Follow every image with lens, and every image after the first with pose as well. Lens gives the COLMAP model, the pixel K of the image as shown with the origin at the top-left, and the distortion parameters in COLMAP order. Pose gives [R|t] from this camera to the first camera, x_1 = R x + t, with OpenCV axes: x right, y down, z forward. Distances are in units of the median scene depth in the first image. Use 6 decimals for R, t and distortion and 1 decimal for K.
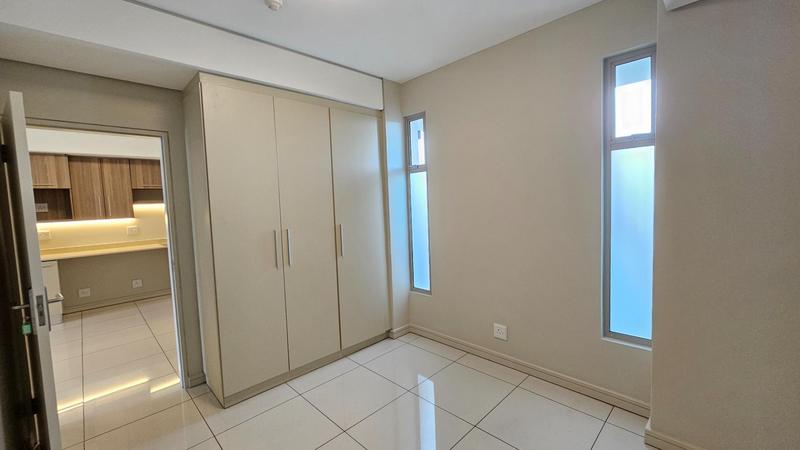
lens RADIAL K [[326.5, 0, 400.0], [0, 326.5, 222.5], [0, 0, 1]] dist [0.014488, -0.001373]
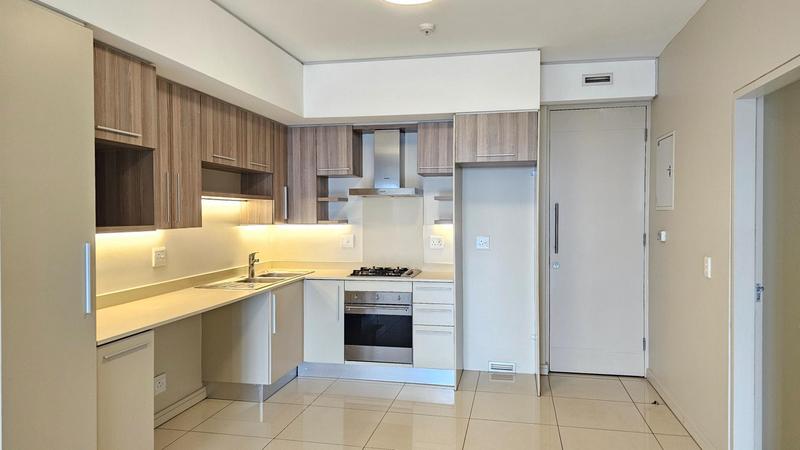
lens RADIAL K [[539.1, 0, 402.6], [0, 539.1, 221.1], [0, 0, 1]] dist [0.090895, -0.072114]
pose [[0.829425, 0.027160, 0.557958, -1.067826], [0.009392, 0.997998, -0.062541, 0.027550], [-0.558540, 0.057113, 0.827509, 0.271792]]
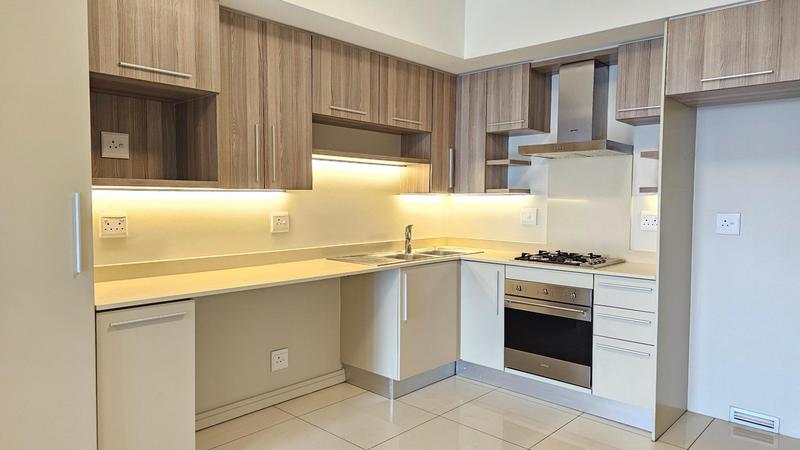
lens RADIAL K [[539.1, 0, 406.9], [0, 539.1, 224.9], [0, 0, 1]] dist [0.090895, -0.072114]
pose [[0.997122, 0.041806, 0.063253, -0.793025], [-0.040620, 0.998976, -0.019916, 0.037195], [-0.064021, 0.017290, 0.997799, 0.396032]]
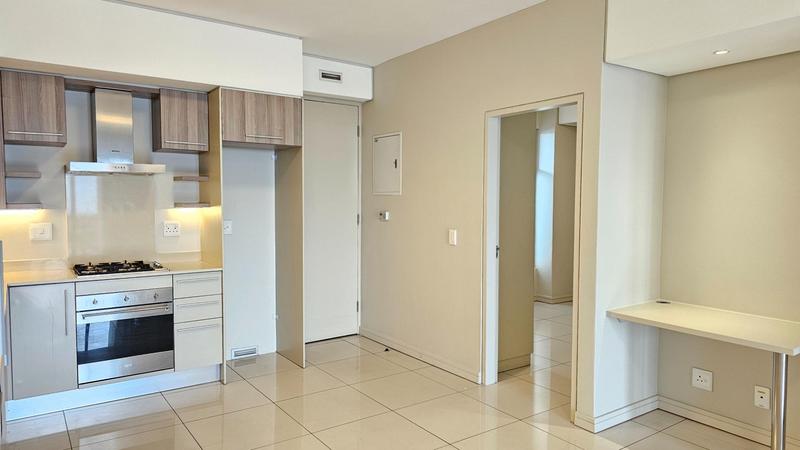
lens RADIAL K [[539.1, 0, 403.1], [0, 539.1, 228.0], [0, 0, 1]] dist [0.090895, -0.072114]
pose [[0.154602, -0.017598, 0.987820, -1.291540], [0.057773, 0.998291, 0.008743, 0.016820], [-0.986286, 0.055717, 0.155354, 0.578111]]
